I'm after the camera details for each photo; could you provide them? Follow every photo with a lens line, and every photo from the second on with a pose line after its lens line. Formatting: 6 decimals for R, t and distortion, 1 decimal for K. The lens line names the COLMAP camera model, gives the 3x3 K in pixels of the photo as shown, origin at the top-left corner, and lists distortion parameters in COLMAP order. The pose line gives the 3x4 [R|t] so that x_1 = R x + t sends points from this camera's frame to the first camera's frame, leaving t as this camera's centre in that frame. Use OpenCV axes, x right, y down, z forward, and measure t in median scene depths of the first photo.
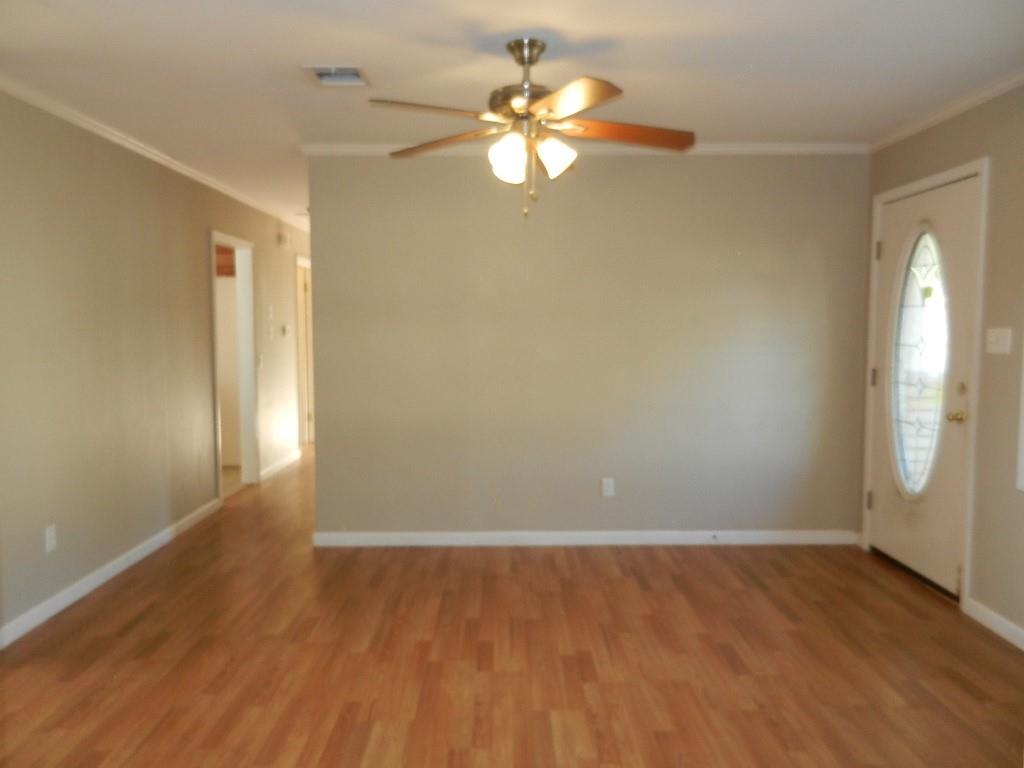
lens RADIAL K [[759.9, 0, 515.4], [0, 759.9, 389.0], [0, 0, 1]] dist [0.008661, 0.000373]
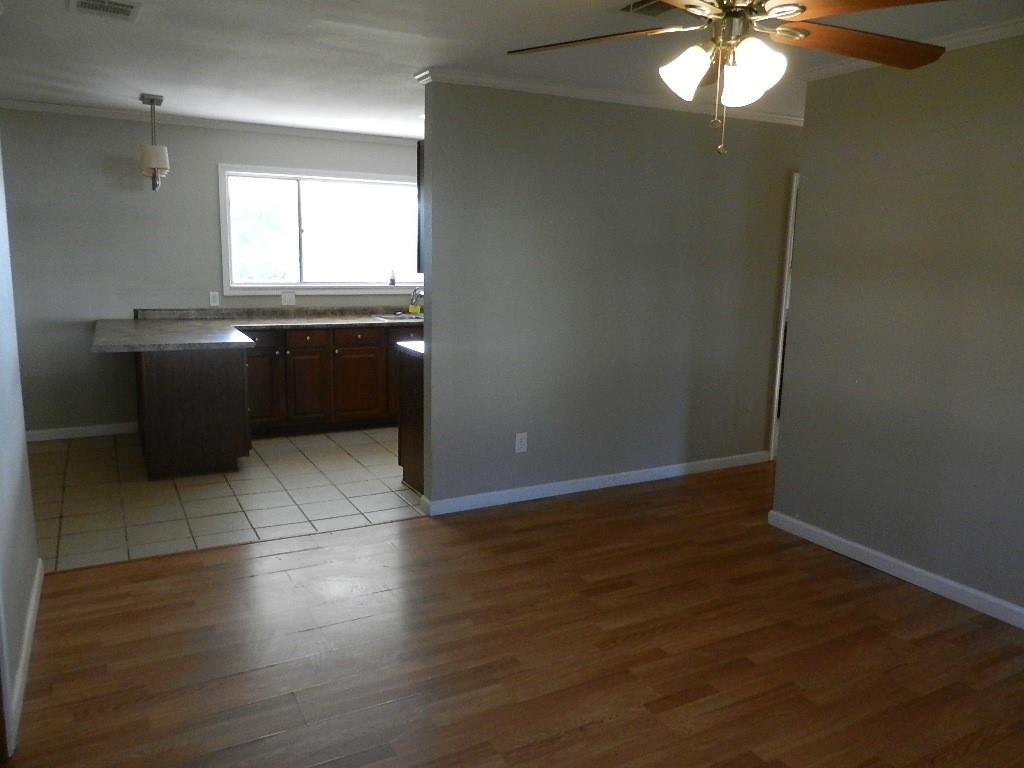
lens RADIAL K [[759.8, 0, 517.5], [0, 759.8, 382.8], [0, 0, 1]] dist [-0.003144, -0.003694]
pose [[0.469553, 0.161792, -0.867953, 0.499796], [-0.090956, 0.986700, 0.134721, -0.078190], [0.878207, 0.015686, 0.478024, 0.408273]]
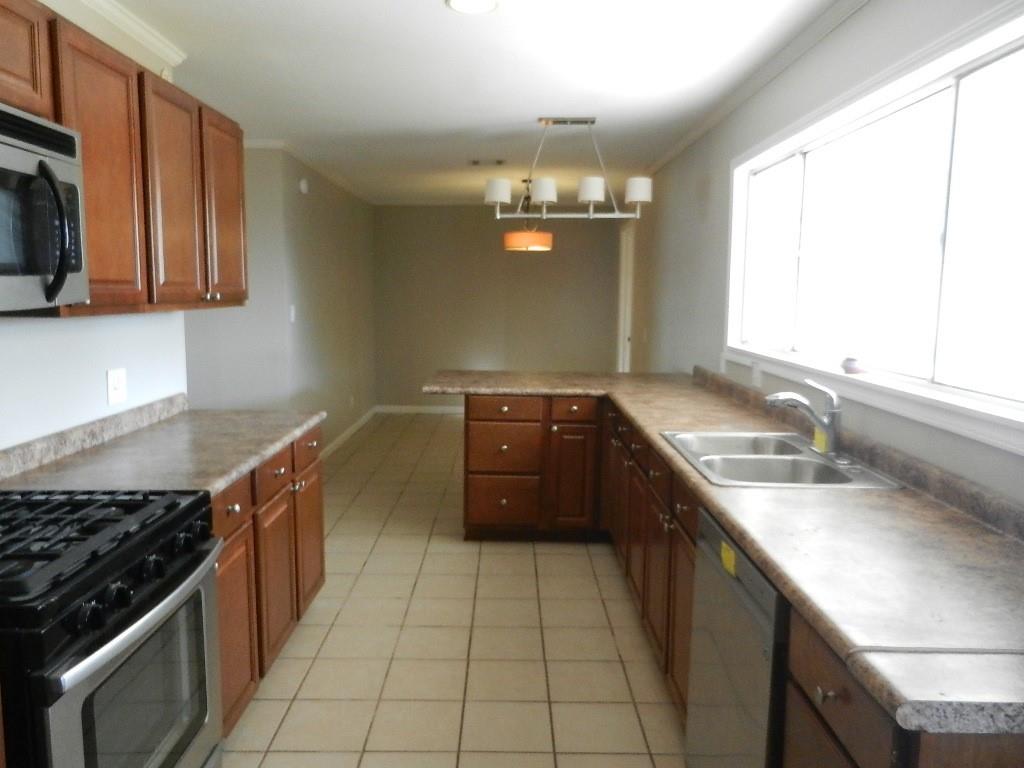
lens RADIAL K [[759.9, 0, 515.4], [0, 759.9, 389.0], [0, 0, 1]] dist [0.008661, 0.000373]
pose [[-0.999909, -0.009981, 0.009106, -1.111026], [-0.007903, 0.978735, 0.204979, -0.169407], [-0.010959, 0.204888, -0.978724, 1.835682]]
